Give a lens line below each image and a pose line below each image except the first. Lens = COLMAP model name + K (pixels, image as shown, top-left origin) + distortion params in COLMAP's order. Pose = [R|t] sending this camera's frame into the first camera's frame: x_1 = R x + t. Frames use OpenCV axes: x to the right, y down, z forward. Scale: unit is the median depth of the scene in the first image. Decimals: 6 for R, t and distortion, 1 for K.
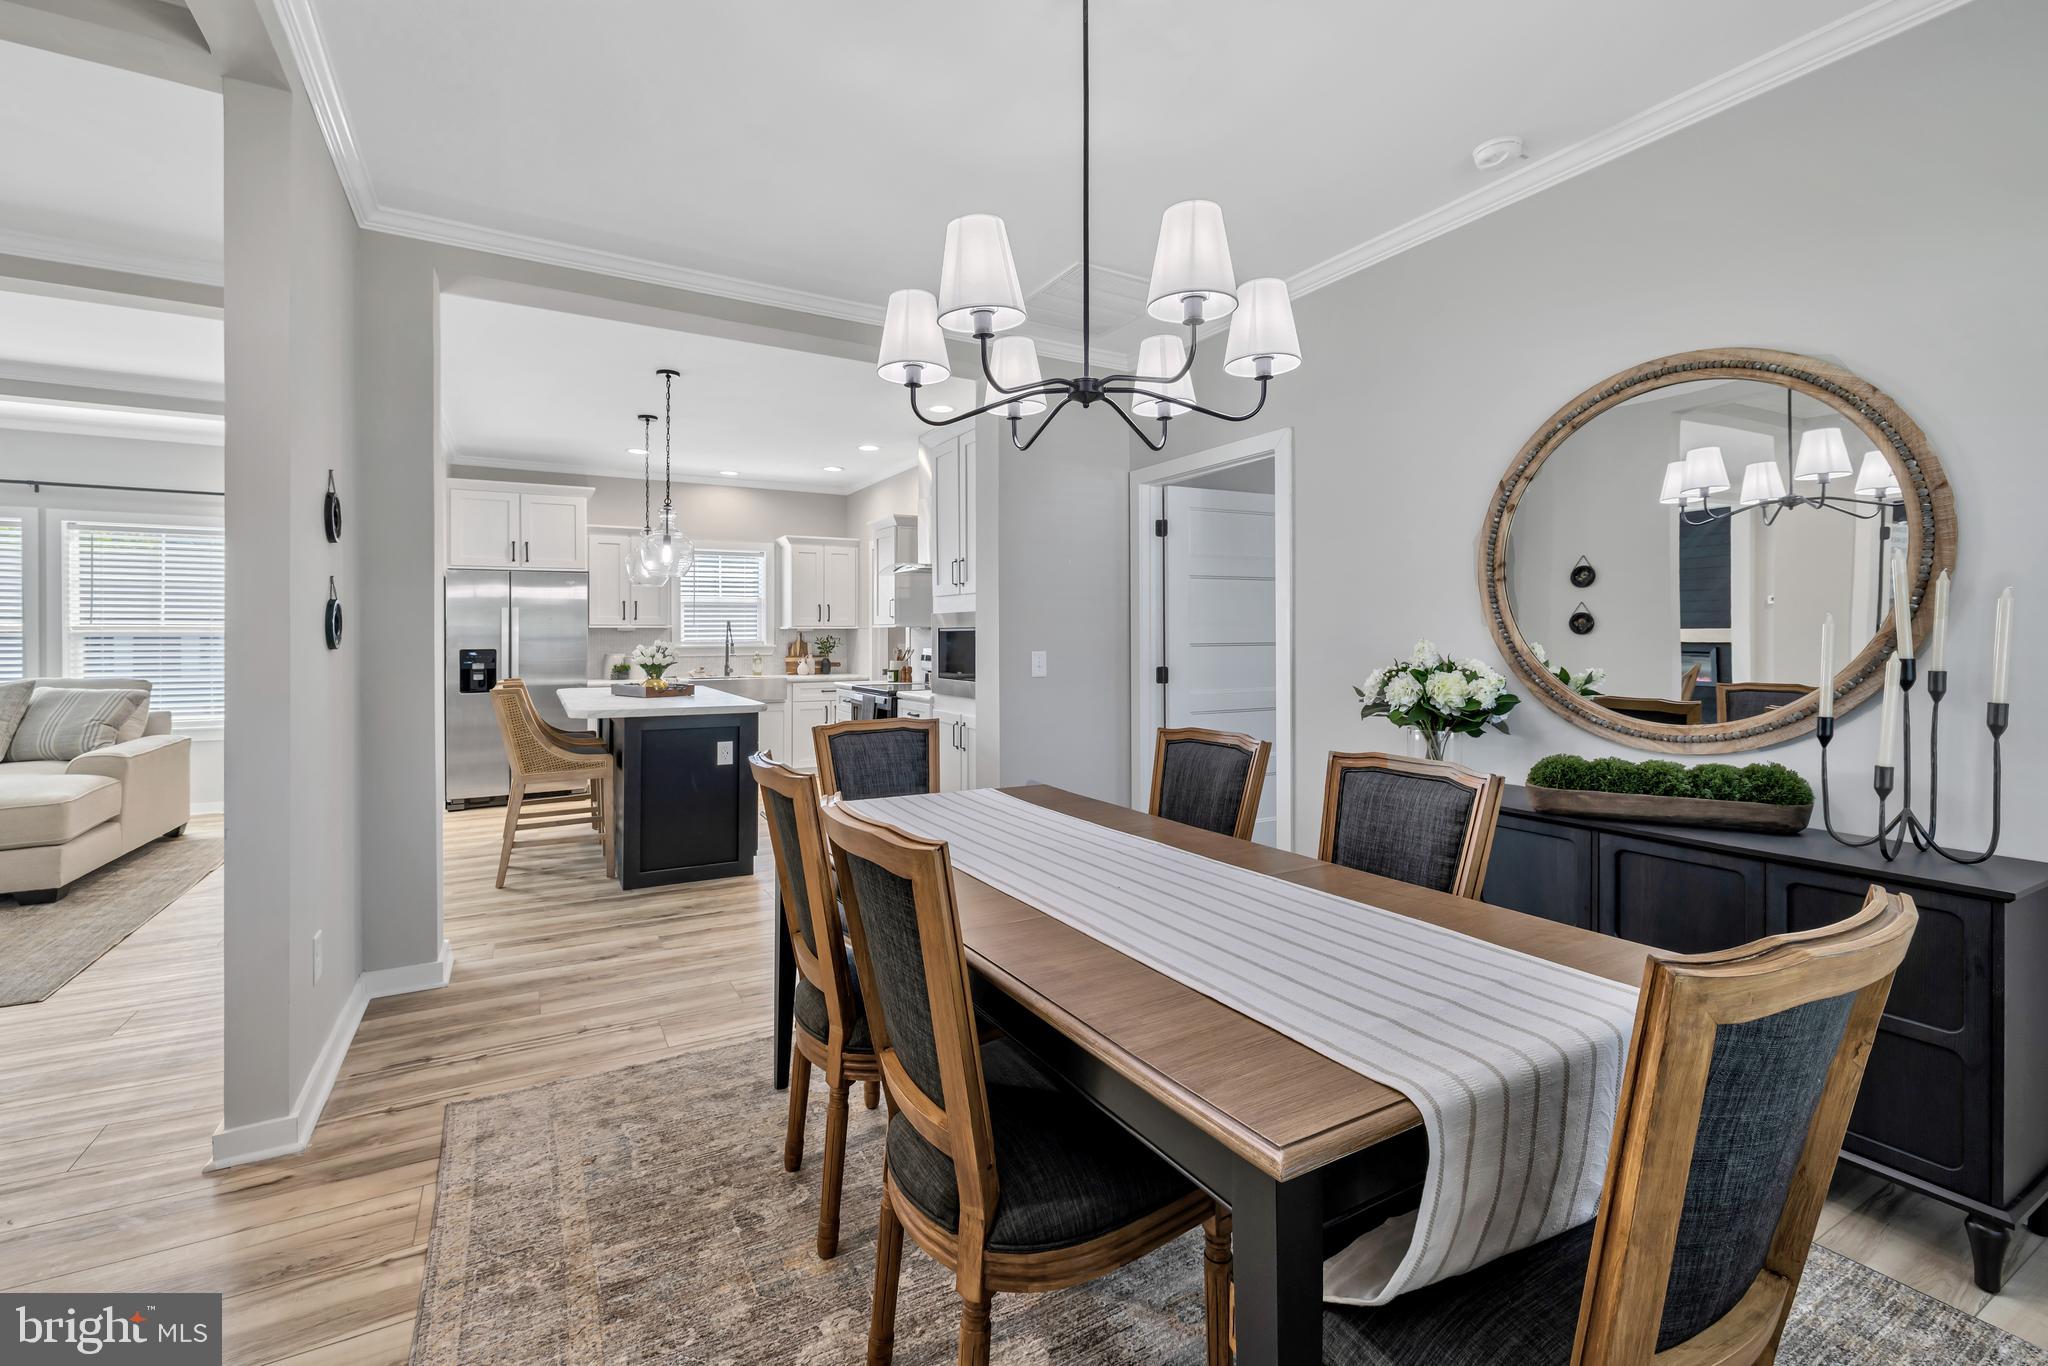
lens RADIAL K [[968.4, 0, 1107.7], [0, 968.4, 634.9], [0, 0, 1]] dist [0.001698, -0.000971]
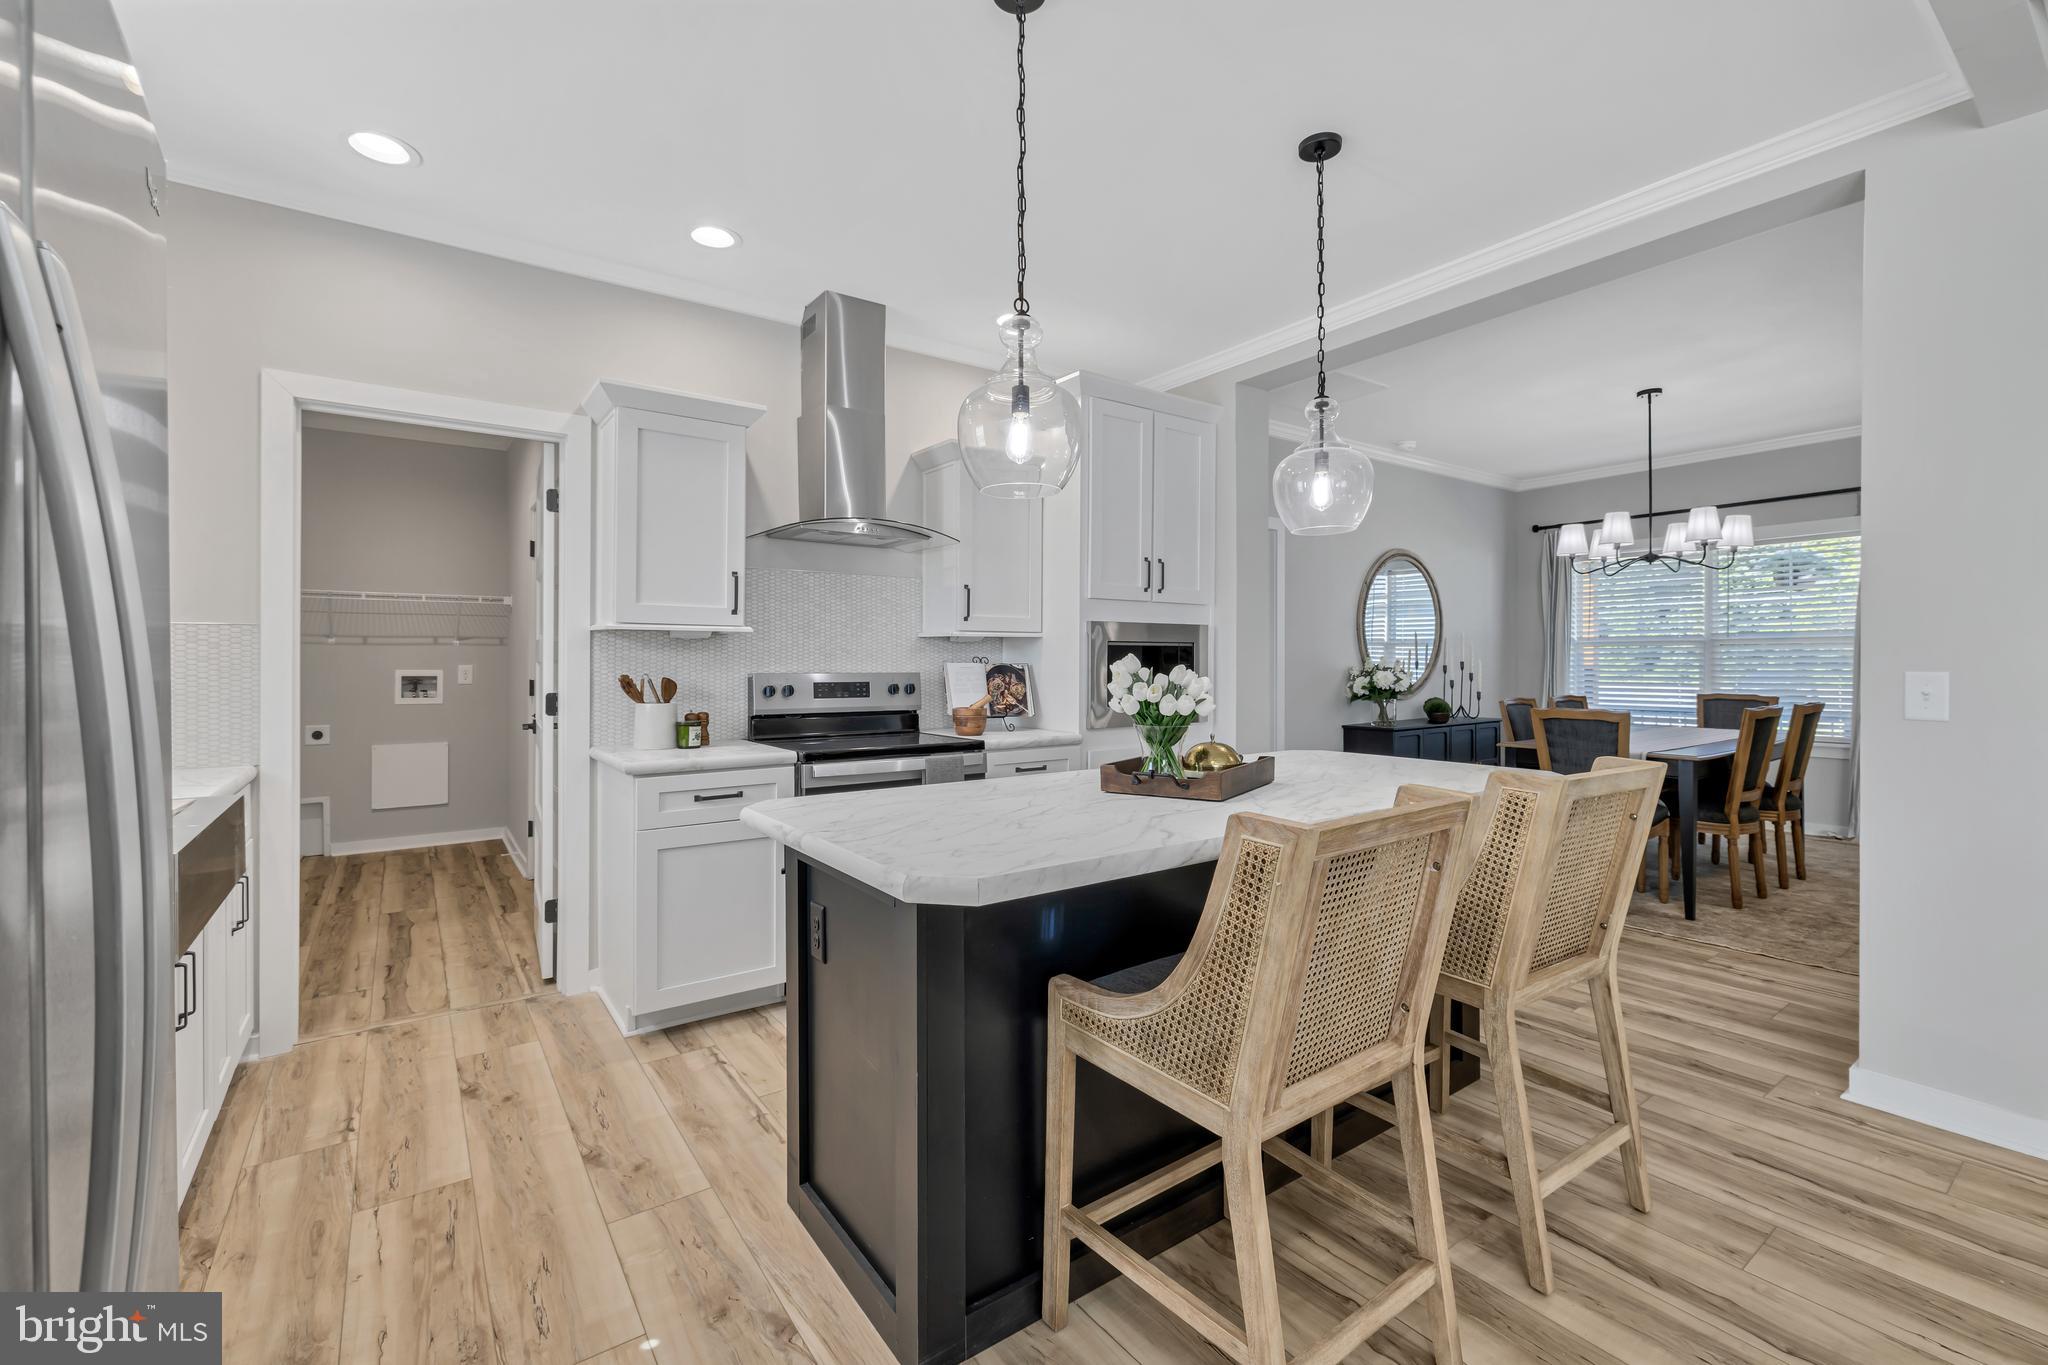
lens RADIAL K [[860.0, 0, 1055.0], [0, 860.0, 661.7], [0, 0, 1]] dist [0.000080, -0.001728]
pose [[-0.100726, -0.003705, 0.994907, -0.898089], [0.000049, 0.999993, 0.003729, 0.007432], [-0.994914, 0.000425, -0.100725, 1.187663]]
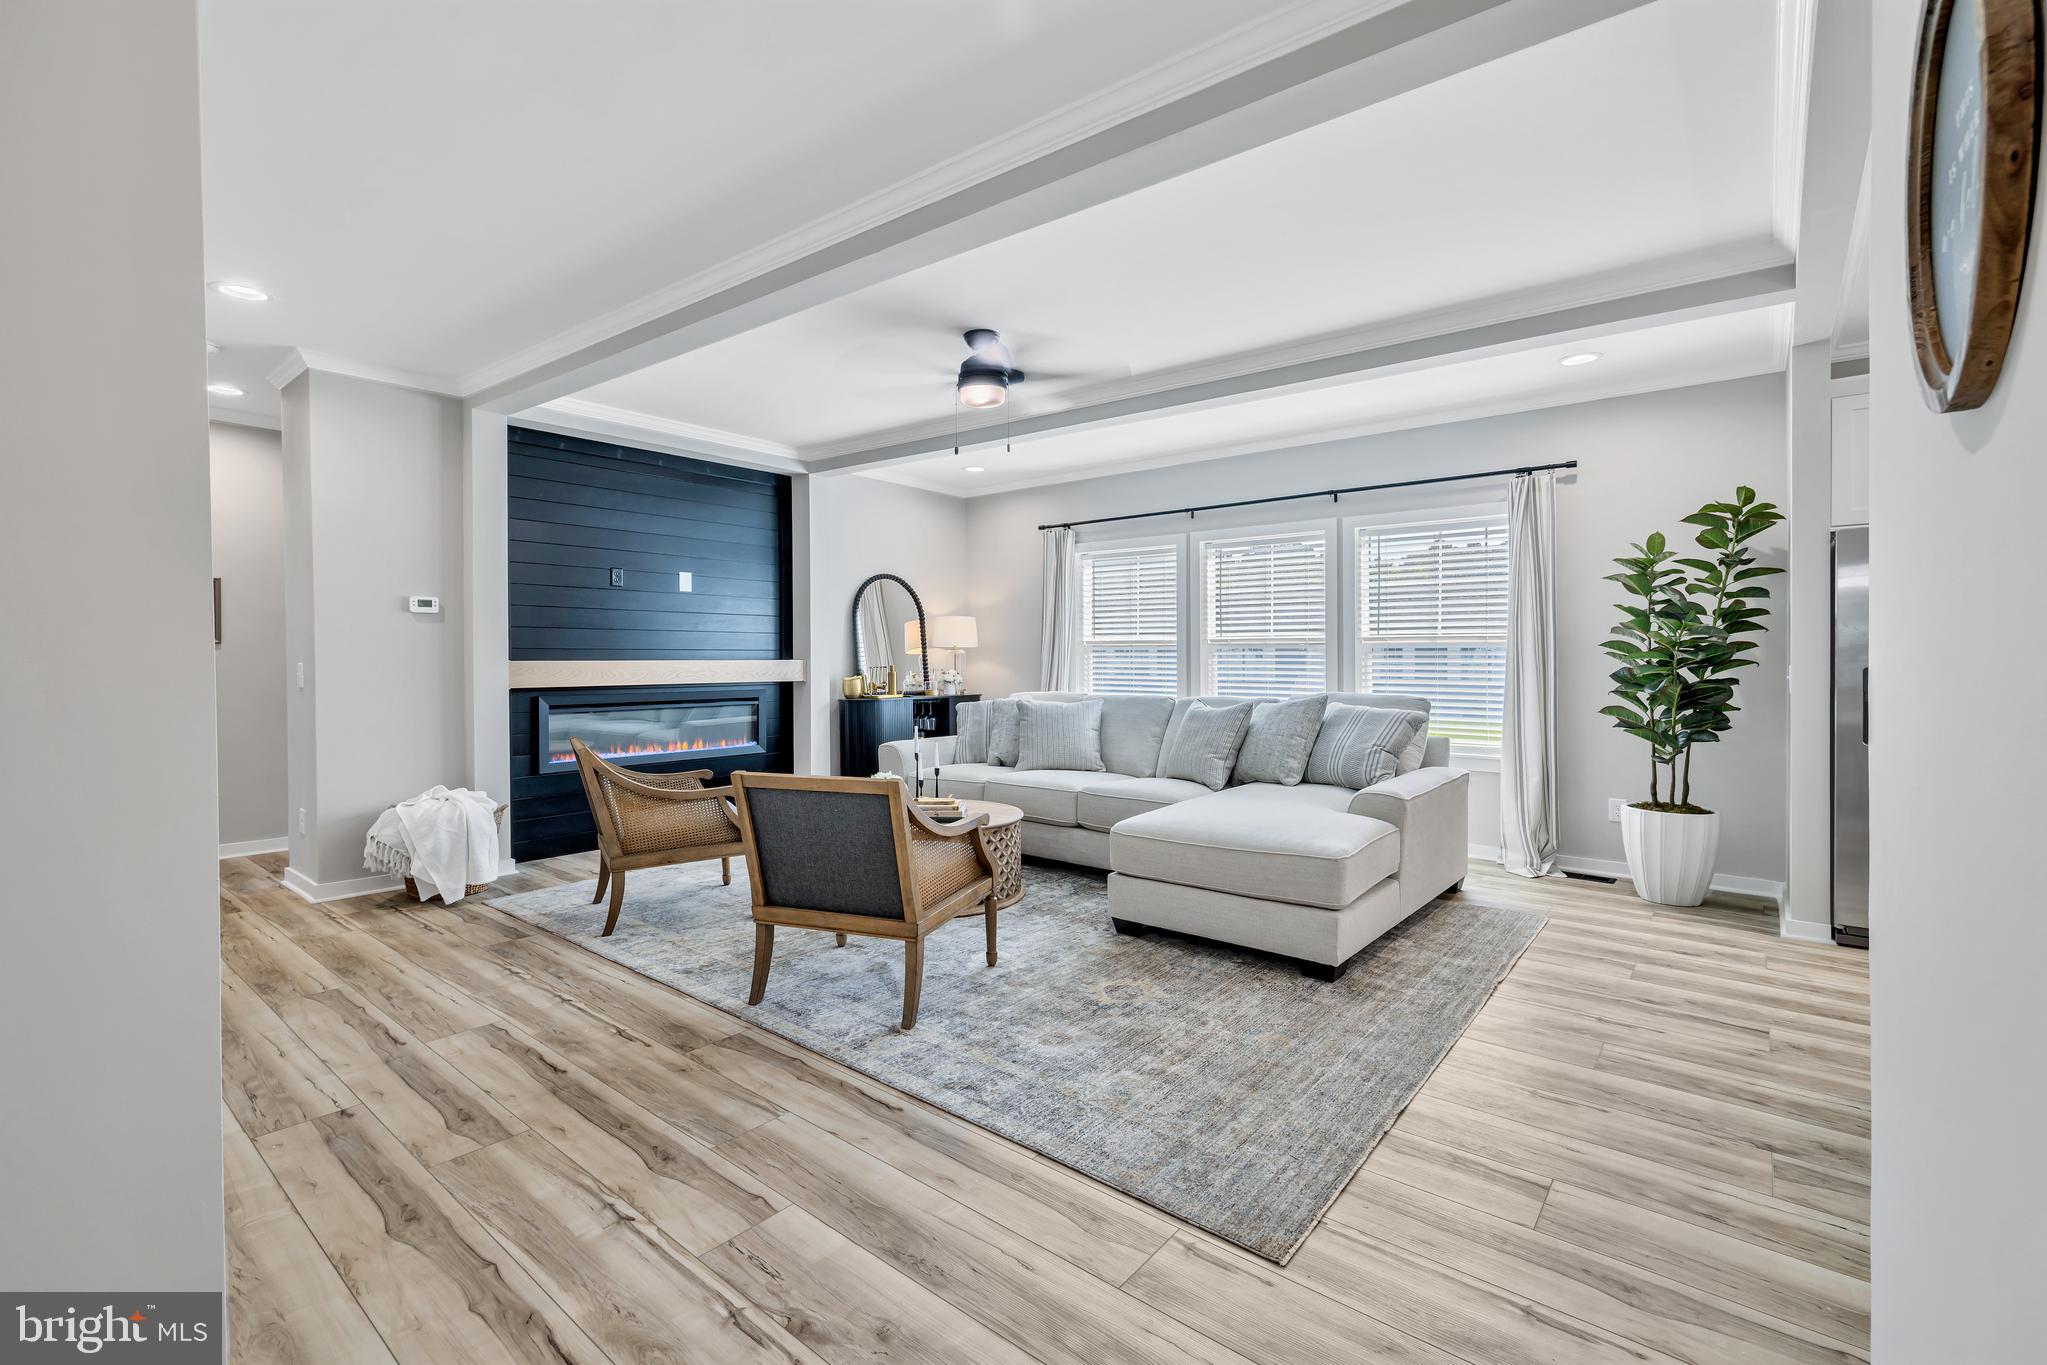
lens RADIAL K [[859.5, 0, 974.0], [0, 859.5, 667.7], [0, 0, 1]] dist [0.000080, -0.001728]
pose [[0.304029, 0.015021, -0.952544, -0.439938], [0.005113, 0.999836, 0.017399, 0.004974], [0.952649, -0.010160, 0.303902, 0.439741]]
